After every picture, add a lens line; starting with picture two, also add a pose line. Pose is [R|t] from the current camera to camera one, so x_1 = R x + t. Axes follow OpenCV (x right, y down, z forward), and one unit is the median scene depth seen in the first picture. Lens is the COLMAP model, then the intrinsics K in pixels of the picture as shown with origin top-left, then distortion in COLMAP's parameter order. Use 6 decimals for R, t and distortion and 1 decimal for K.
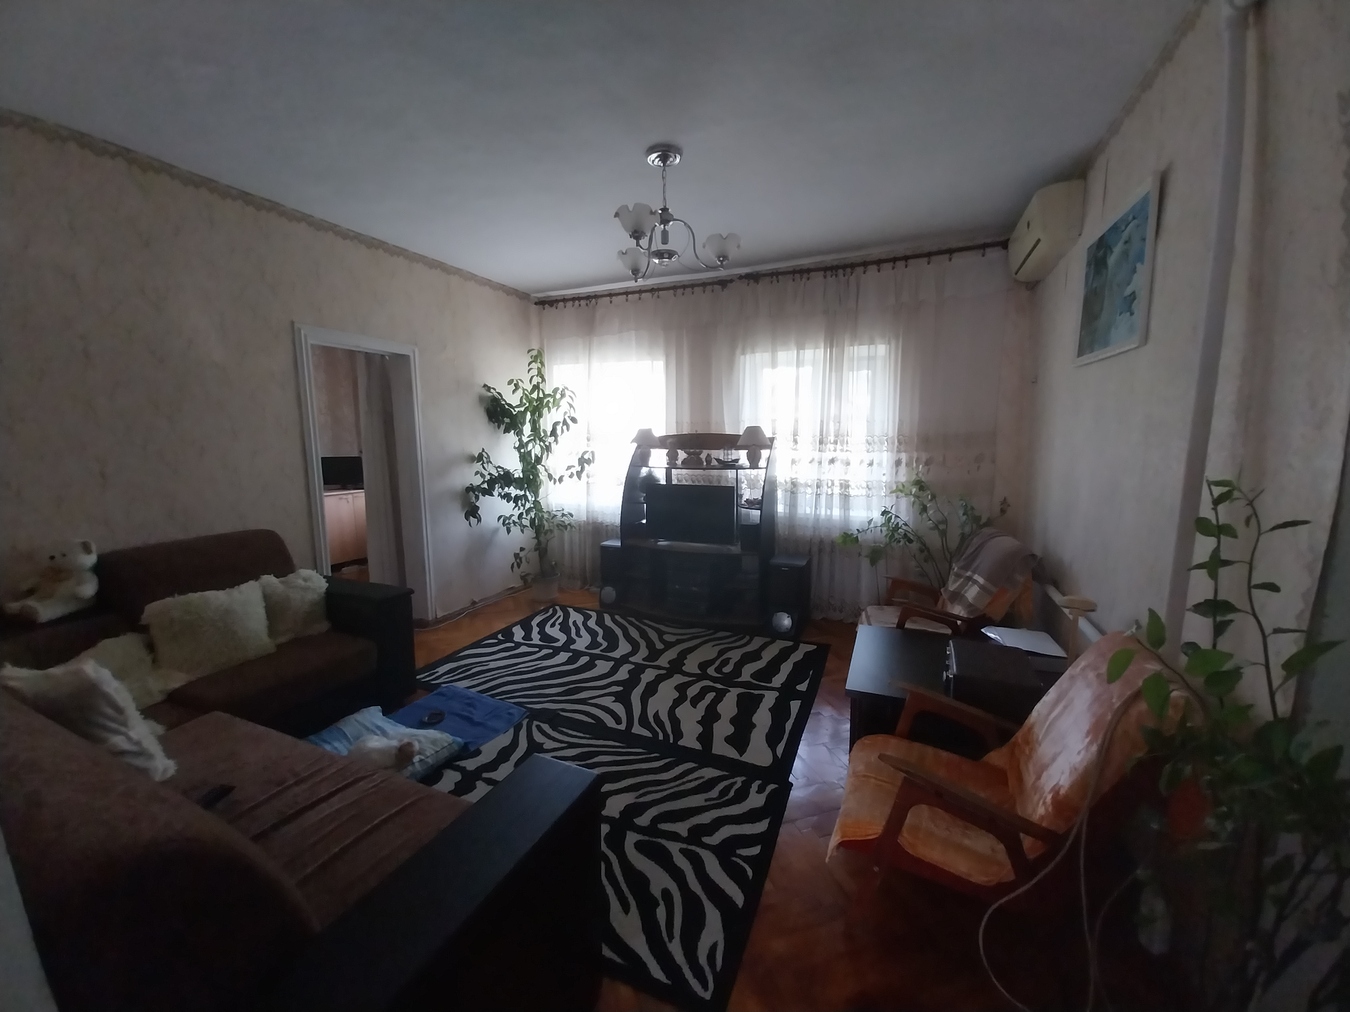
lens RADIAL K [[526.6, 0, 675.0], [0, 526.6, 506.0], [0, 0, 1]] dist [0.014144, -0.010409]
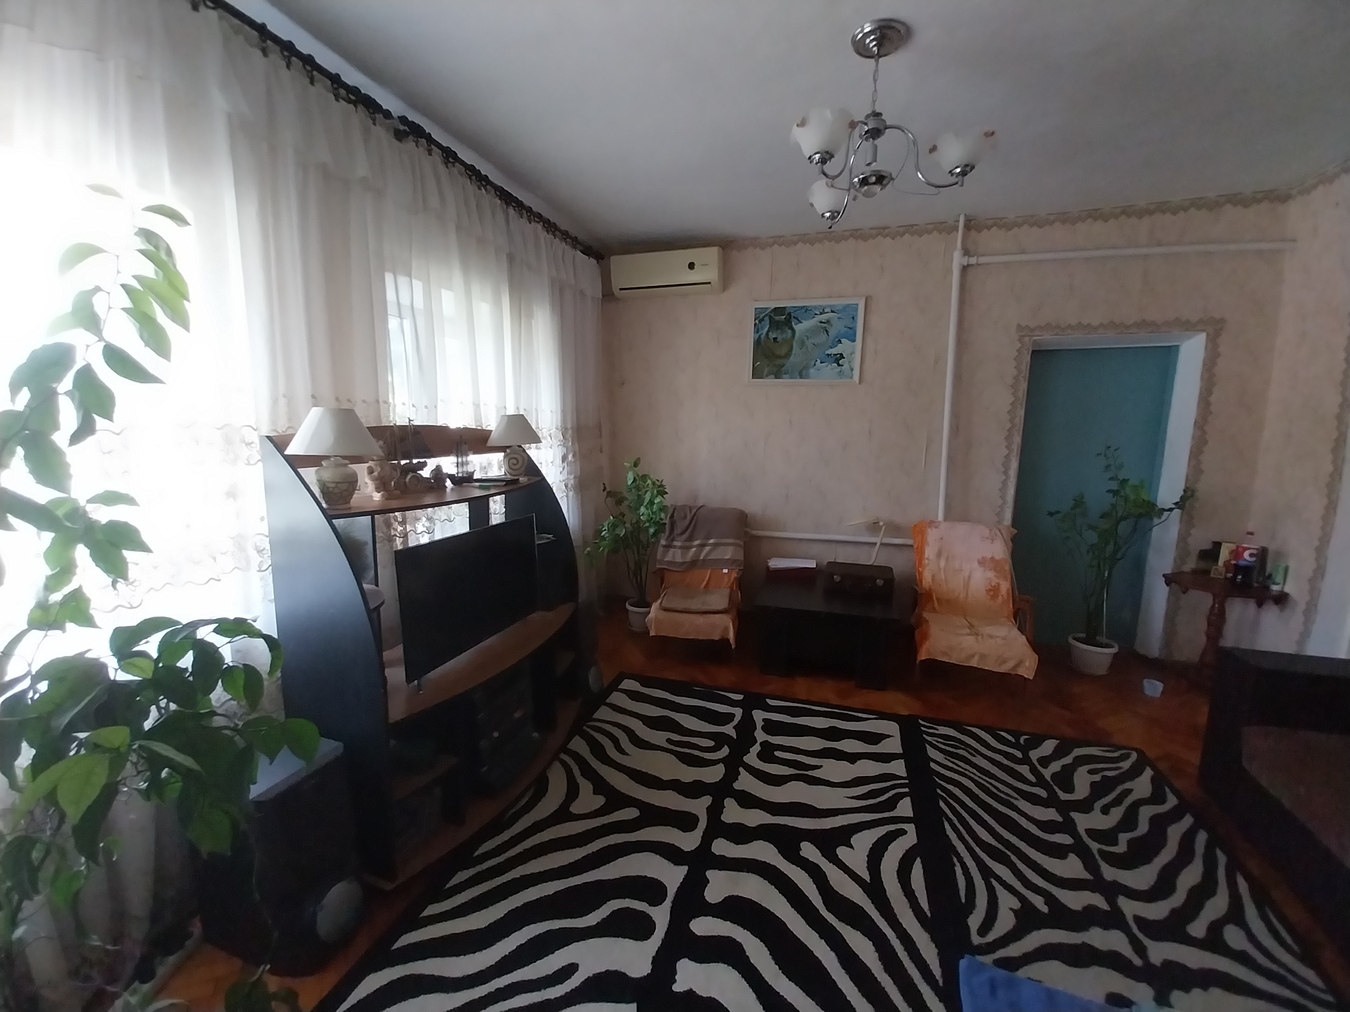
lens RADIAL K [[526.6, 0, 675.0], [0, 526.6, 506.0], [0, 0, 1]] dist [0.014144, -0.010409]
pose [[-0.091469, -0.153003, 0.983984, -0.641781], [0.121225, 0.979066, 0.163507, -0.163349], [-0.988402, 0.134239, -0.071007, 1.148001]]
